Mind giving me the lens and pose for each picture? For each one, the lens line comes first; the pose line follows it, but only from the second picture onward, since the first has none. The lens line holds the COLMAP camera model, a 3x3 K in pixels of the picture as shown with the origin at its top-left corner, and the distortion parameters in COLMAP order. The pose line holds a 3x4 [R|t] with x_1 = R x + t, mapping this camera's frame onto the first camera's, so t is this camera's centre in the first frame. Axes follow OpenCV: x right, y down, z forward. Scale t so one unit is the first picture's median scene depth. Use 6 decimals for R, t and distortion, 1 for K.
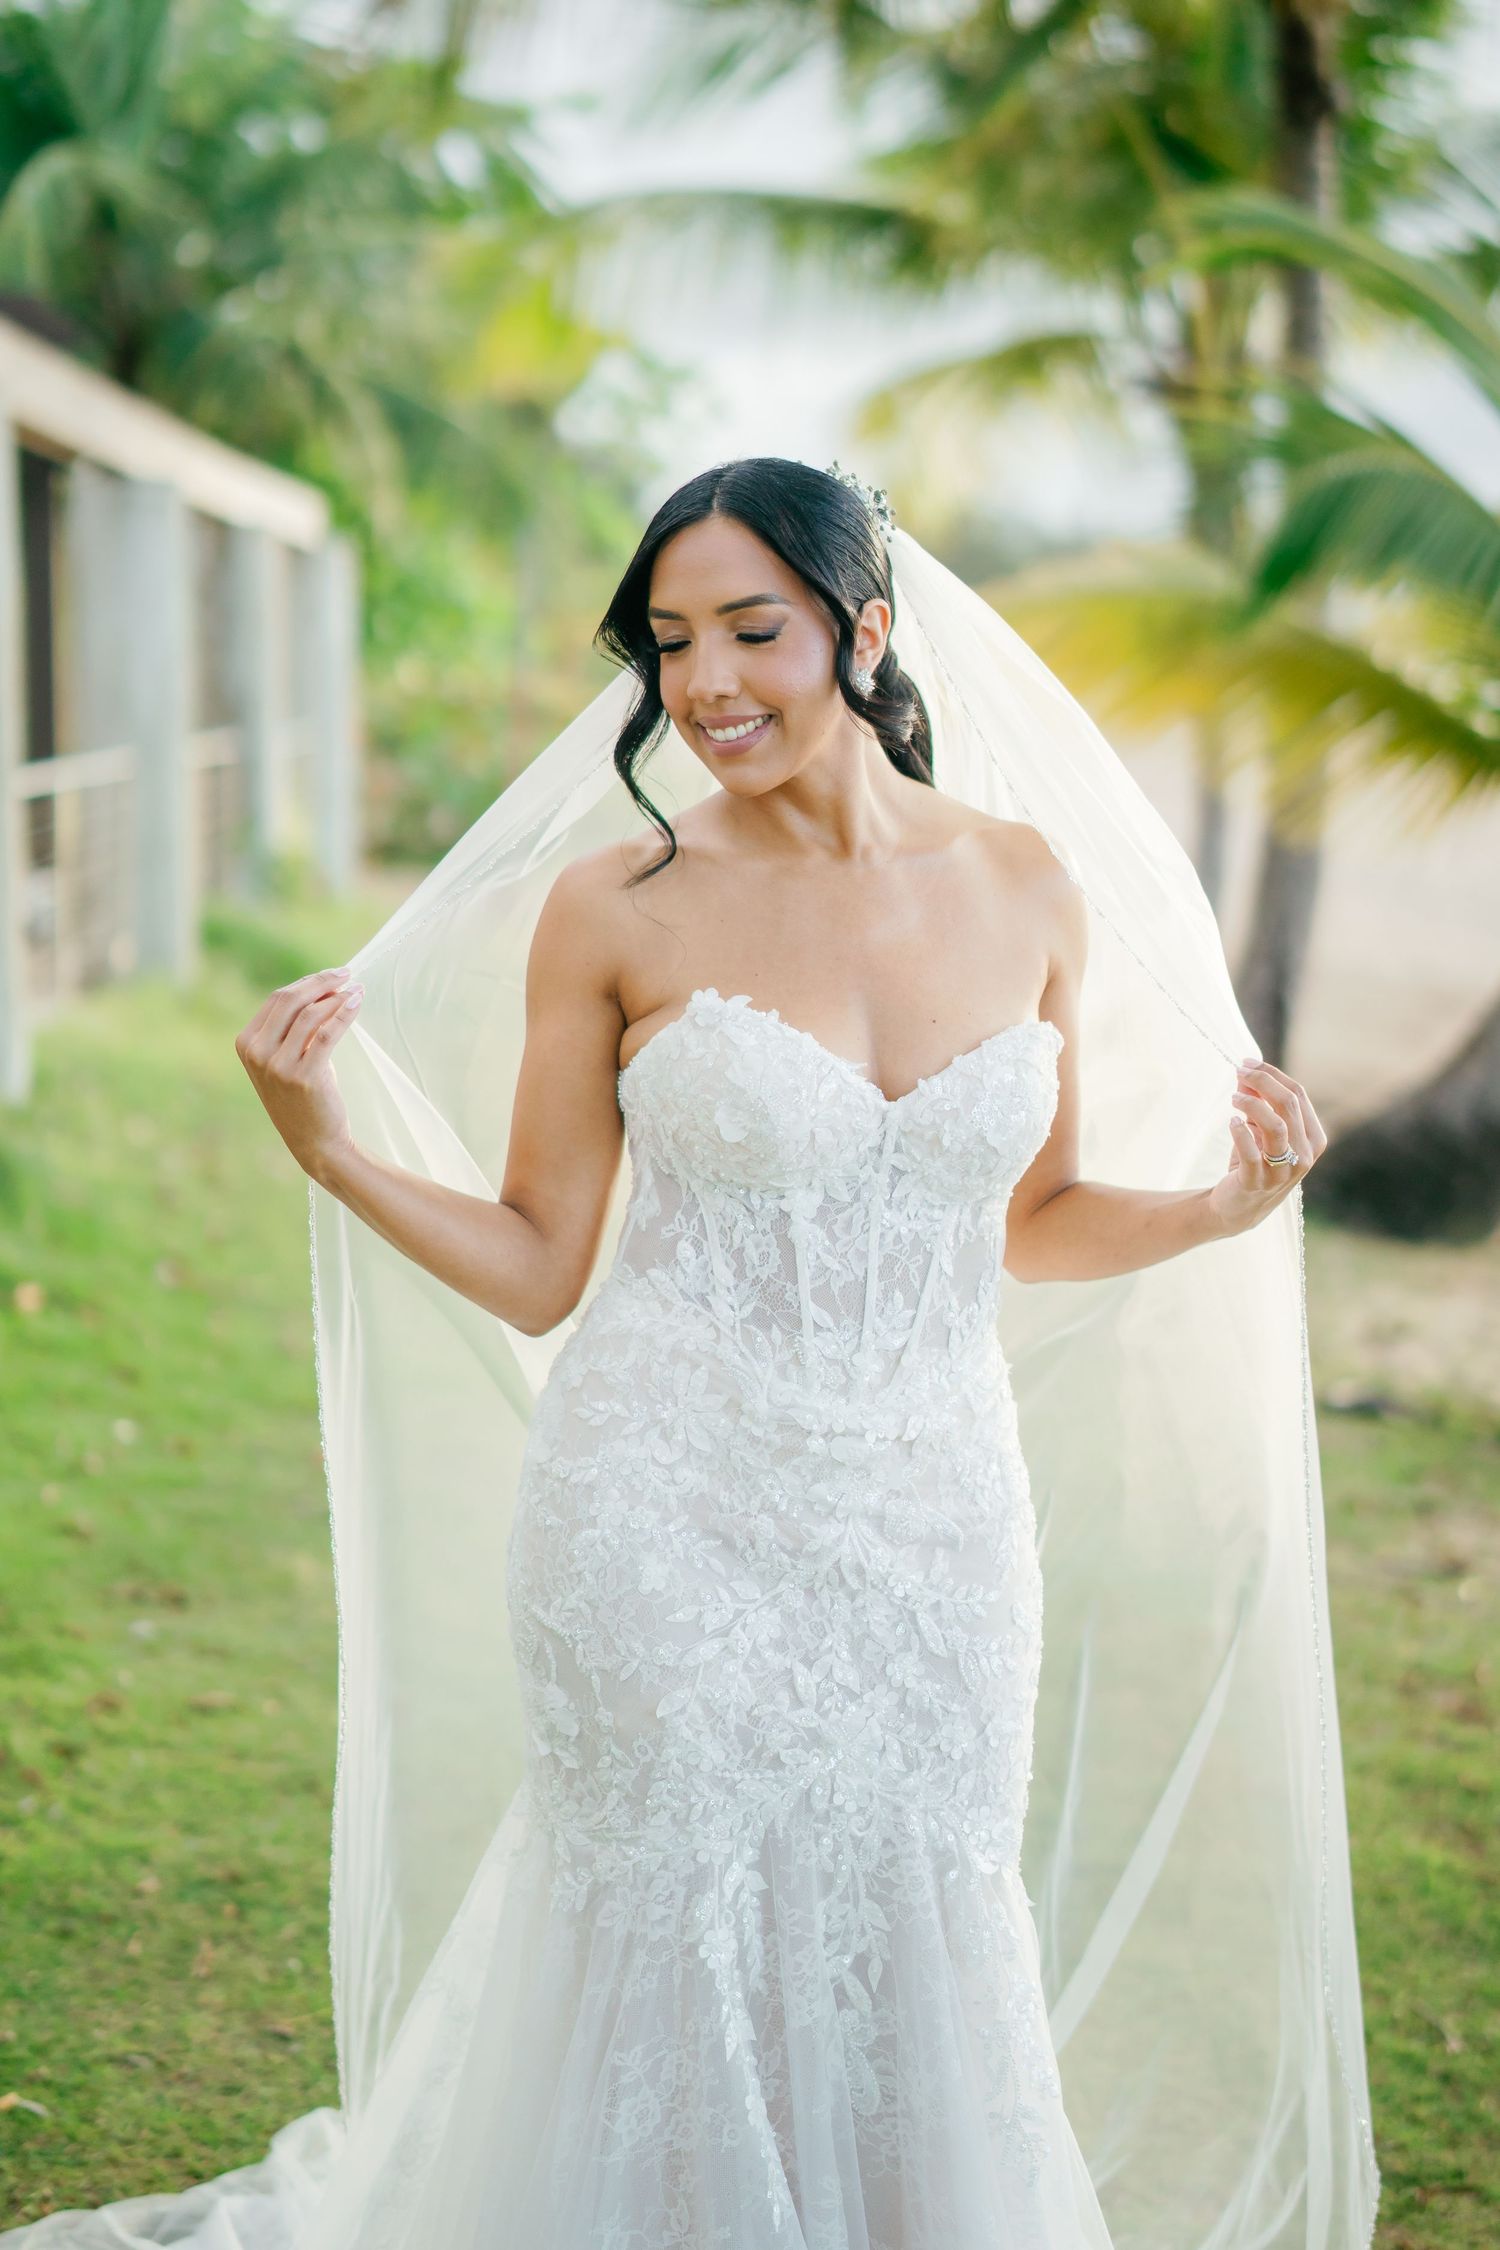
lens RADIAL K [[3575.5, 0, 761.2], [0, 3575.5, 1081.4], [0, 0, 1]] dist [0.096229, 0.000000]
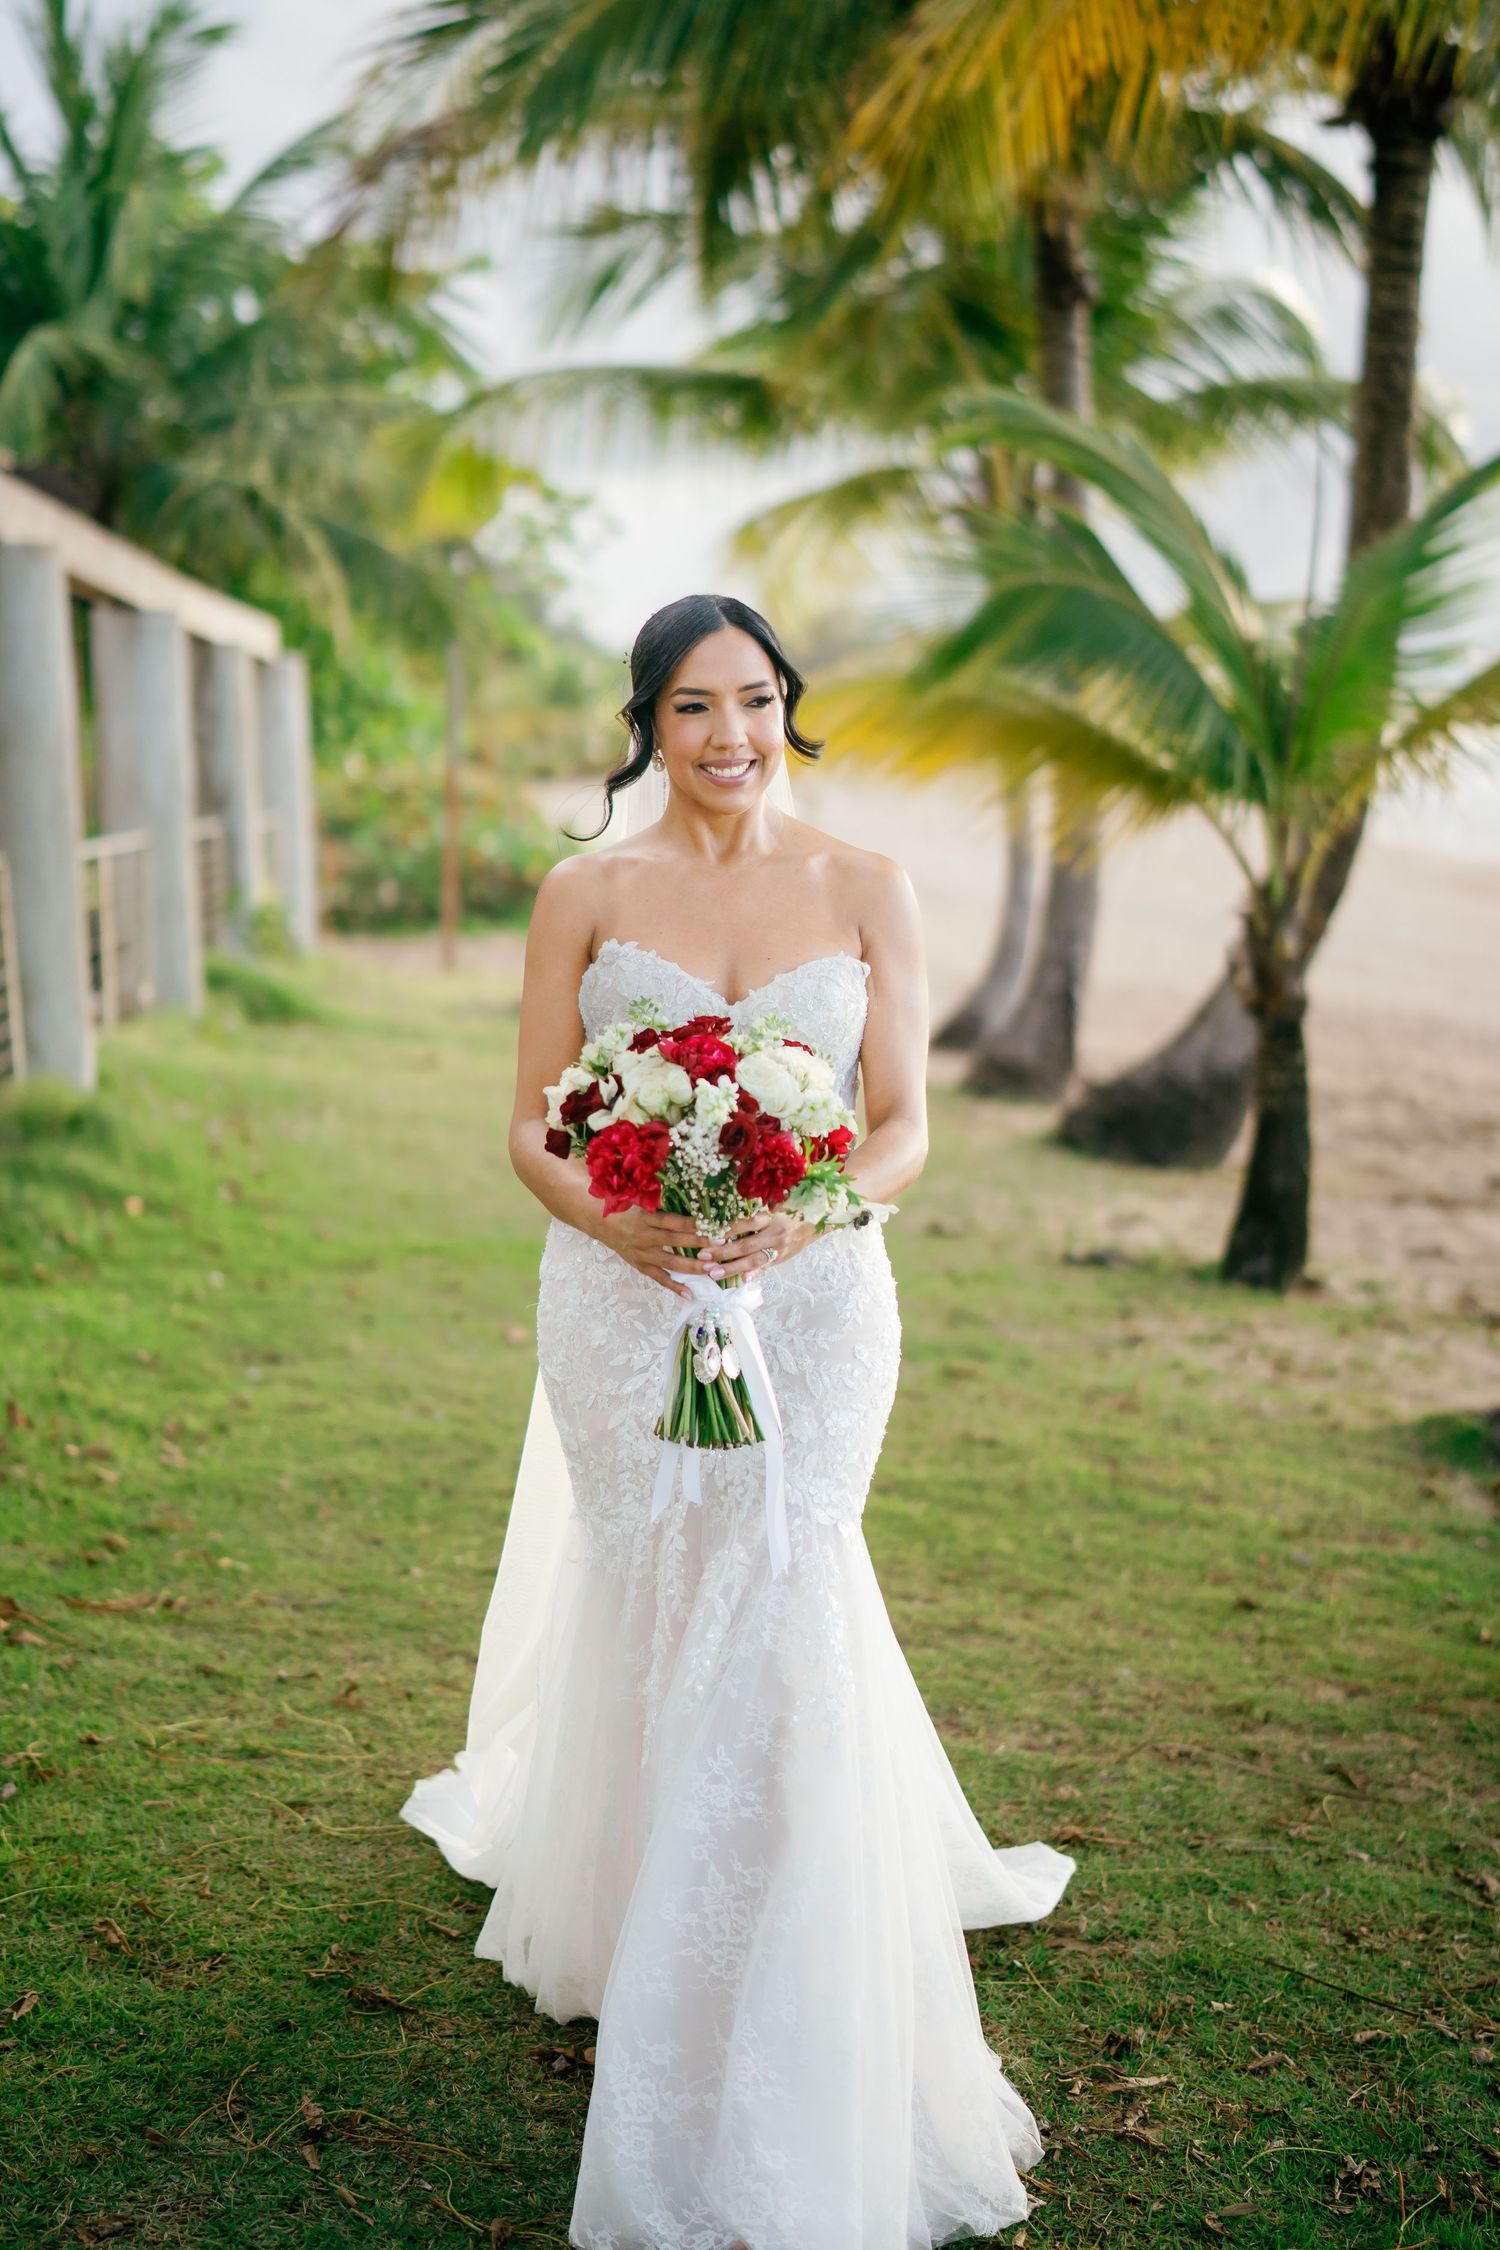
lens RADIAL K [[3575.5, 0, 777.1], [0, 3575.5, 1004.3], [0, 0, 1]] dist [0.096229, 0.000000]
pose [[0.998945, -0.037479, 0.026528, 0.014323], [0.038678, 0.998180, -0.046263, 0.063477], [-0.024746, 0.047240, 0.998577, -0.463991]]
